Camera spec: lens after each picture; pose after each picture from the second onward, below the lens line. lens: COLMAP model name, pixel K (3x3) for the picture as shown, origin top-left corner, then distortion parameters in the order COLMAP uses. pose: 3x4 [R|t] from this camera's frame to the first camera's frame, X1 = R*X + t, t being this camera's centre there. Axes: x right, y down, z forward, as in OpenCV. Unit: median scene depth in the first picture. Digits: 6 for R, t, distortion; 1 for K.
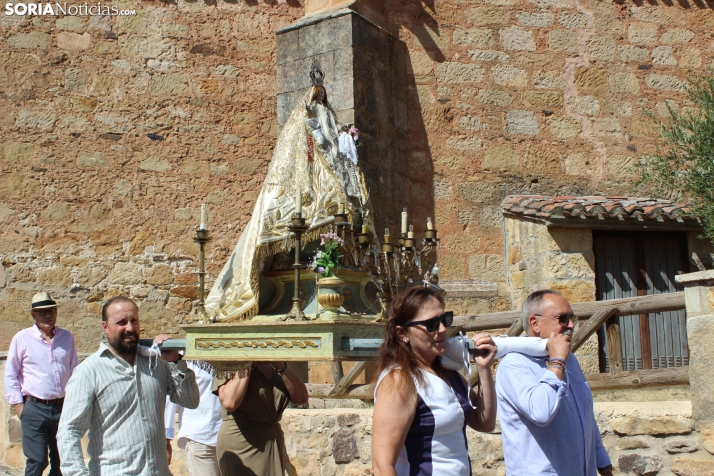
lens RADIAL K [[884.3, 0, 356.3], [0, 884.3, 252.6], [0, 0, 1]] dist [-0.141980, 0.031925]
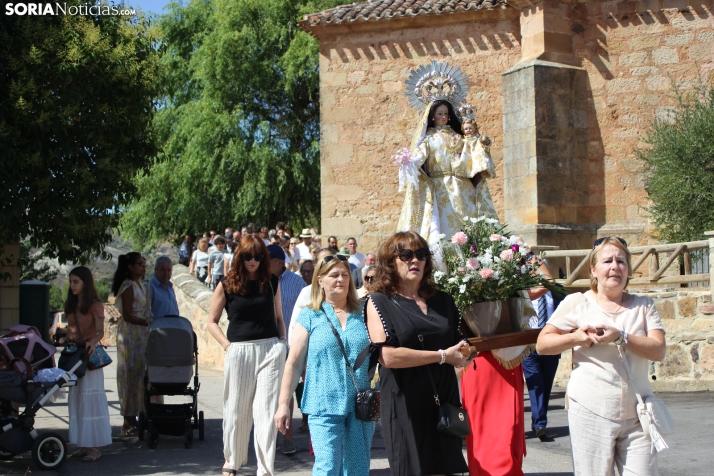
lens RADIAL K [[884.3, 0, 356.3], [0, 884.3, 252.6], [0, 0, 1]] dist [-0.141980, 0.031925]
pose [[0.876595, -0.016125, -0.480958, 0.437931], [0.066998, 0.993794, 0.088791, -0.082636], [0.476542, -0.110057, 0.872236, -0.572109]]
